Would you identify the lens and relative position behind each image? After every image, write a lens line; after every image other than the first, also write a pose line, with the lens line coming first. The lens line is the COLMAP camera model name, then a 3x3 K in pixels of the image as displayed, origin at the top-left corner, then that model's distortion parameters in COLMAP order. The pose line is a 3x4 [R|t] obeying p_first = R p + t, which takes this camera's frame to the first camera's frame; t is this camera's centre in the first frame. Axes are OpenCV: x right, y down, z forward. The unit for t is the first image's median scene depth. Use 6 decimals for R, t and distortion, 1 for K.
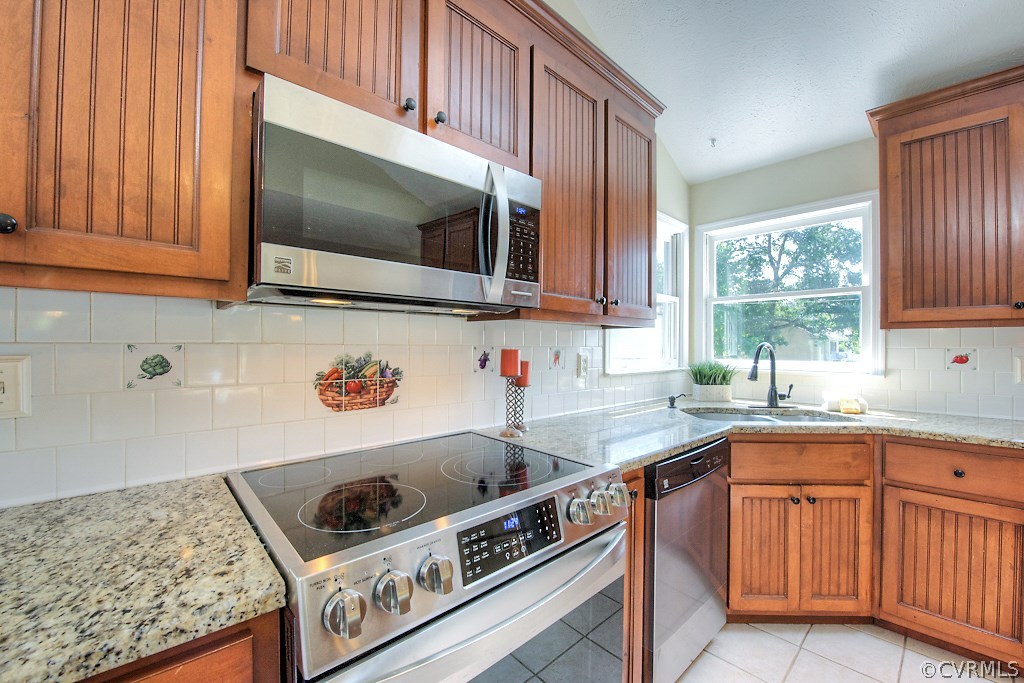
lens RADIAL K [[405.7, 0, 516.2], [0, 405.7, 343.9], [0, 0, 1]] dist [-0.016048, -0.002429]
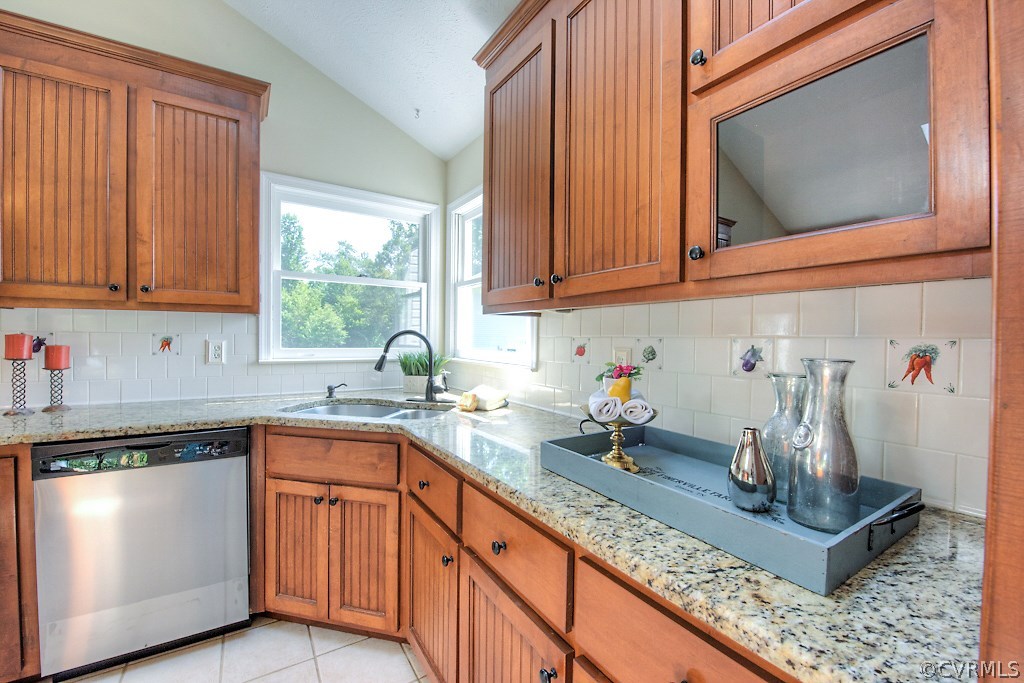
lens RADIAL K [[405.7, 0, 517.1], [0, 405.7, 345.0], [0, 0, 1]] dist [-0.016048, -0.002429]
pose [[0.985506, 0.009657, -0.169363, 1.293764], [-0.005412, 0.999660, 0.025509, 0.007718], [0.169552, -0.024223, 0.985224, 0.173974]]
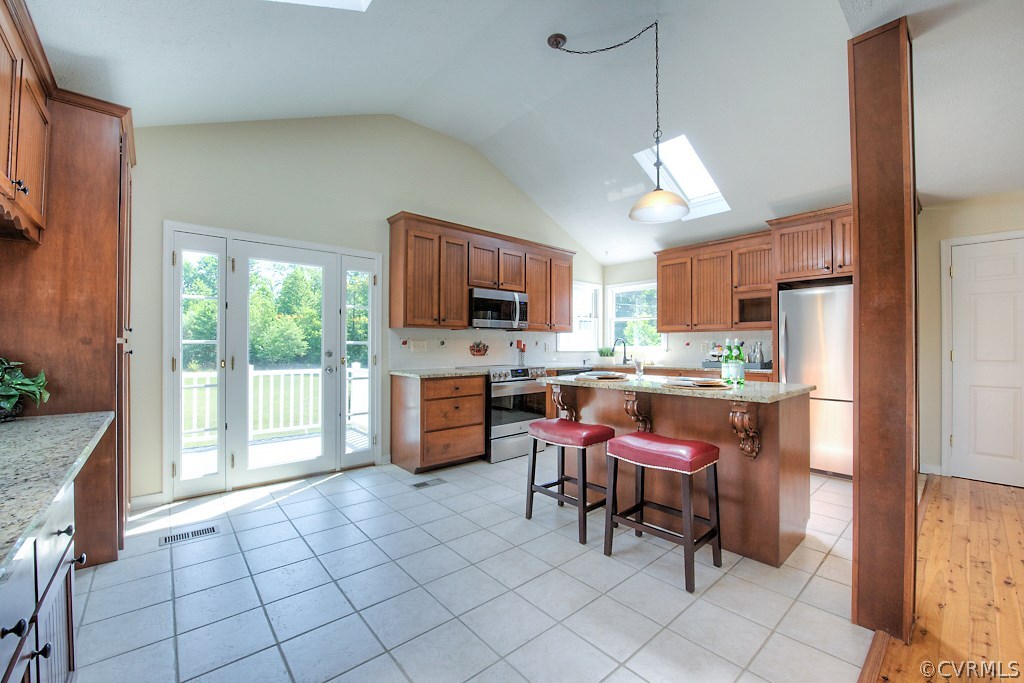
lens RADIAL K [[405.7, 0, 513.4], [0, 405.7, 342.7], [0, 0, 1]] dist [-0.016048, -0.002429]
pose [[0.999391, -0.002490, -0.034794, 0.042778], [0.002339, 0.999988, -0.004357, 0.042400], [0.034805, 0.004273, 0.999385, -2.029409]]
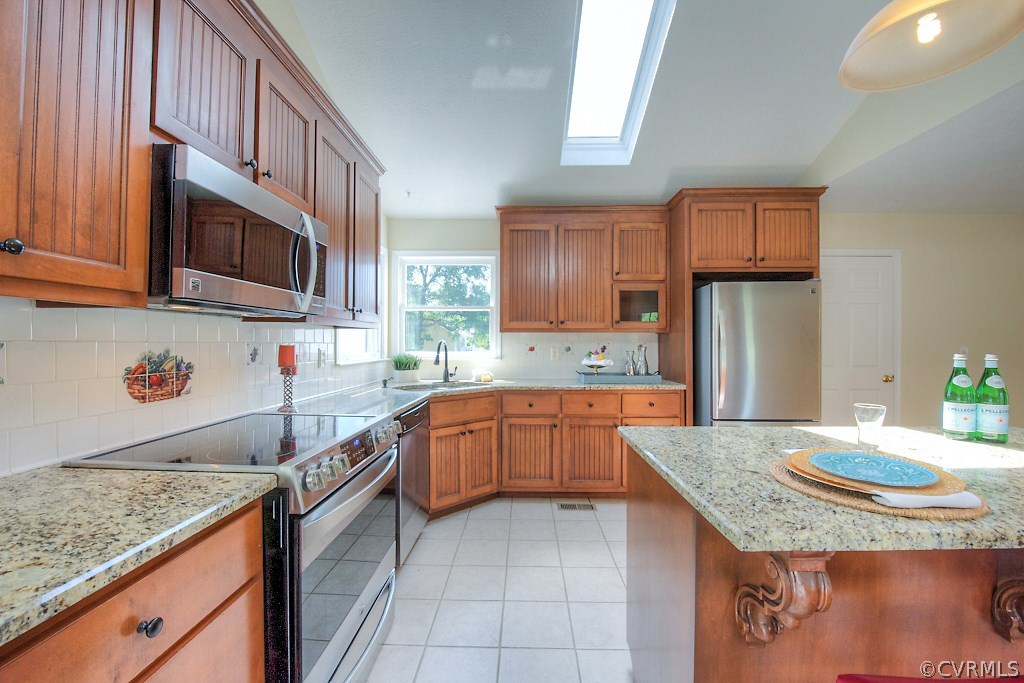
lens RADIAL K [[405.7, 0, 512.0], [0, 405.7, 343.7], [0, 0, 1]] dist [-0.016048, -0.002429]
pose [[0.703073, -0.005027, 0.711100, -0.369925], [-0.002211, 0.999955, 0.009255, -0.004284], [-0.711114, -0.008079, 0.703030, -0.341519]]
